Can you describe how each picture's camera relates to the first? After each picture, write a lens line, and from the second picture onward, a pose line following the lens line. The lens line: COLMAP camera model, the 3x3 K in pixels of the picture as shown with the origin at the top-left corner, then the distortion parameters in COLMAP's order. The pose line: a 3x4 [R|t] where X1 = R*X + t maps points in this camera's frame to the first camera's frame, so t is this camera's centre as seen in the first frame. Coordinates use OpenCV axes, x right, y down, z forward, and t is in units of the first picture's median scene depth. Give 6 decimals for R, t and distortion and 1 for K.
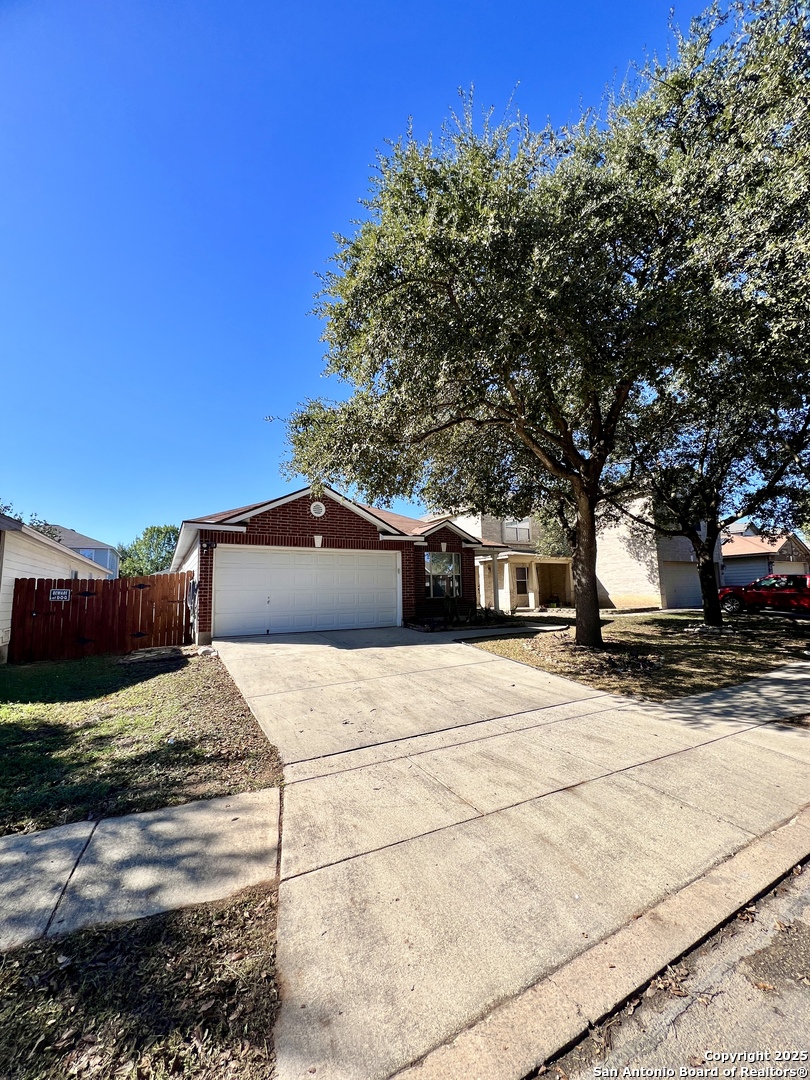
lens RADIAL K [[432.4, 0, 401.8], [0, 432.4, 542.1], [0, 0, 1]] dist [-0.001594, 0.000545]
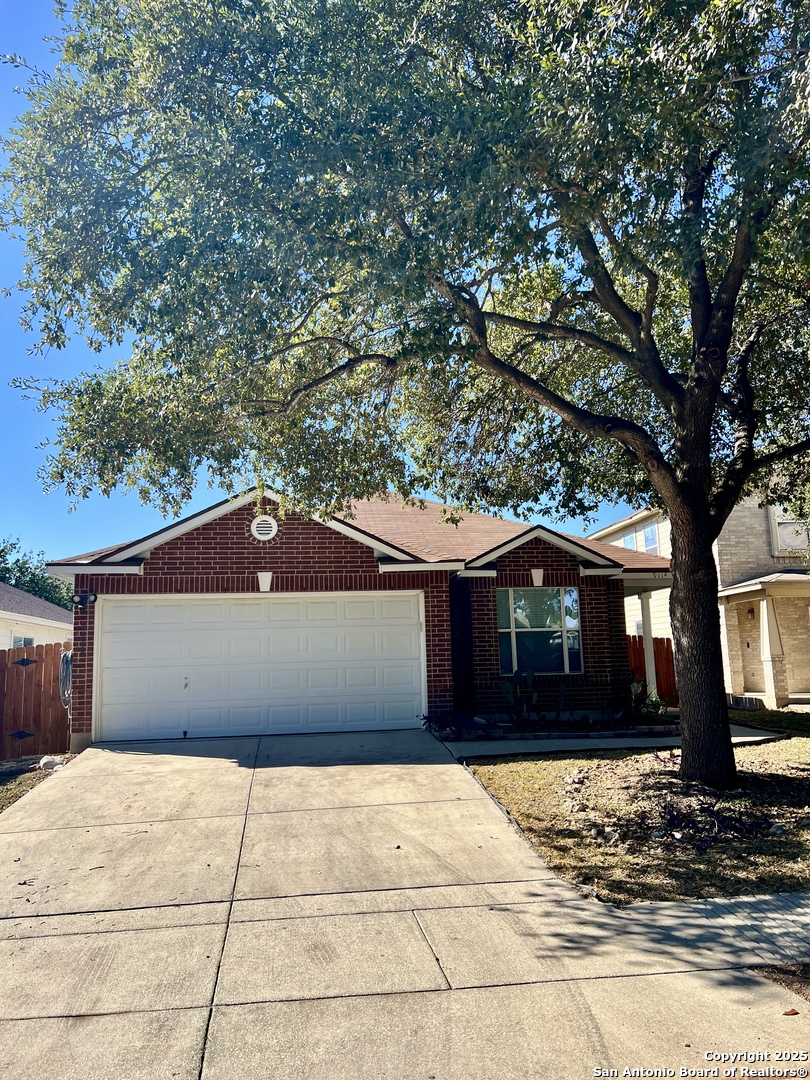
lens RADIAL K [[810.7, 0, 402.7], [0, 810.7, 542.0], [0, 0, 1]] dist [0.045318, -0.052706]
pose [[0.927105, -0.064874, -0.369144, 0.430444], [0.054655, 0.997779, -0.038085, -0.003700], [0.370795, 0.015133, 0.928592, 0.038791]]
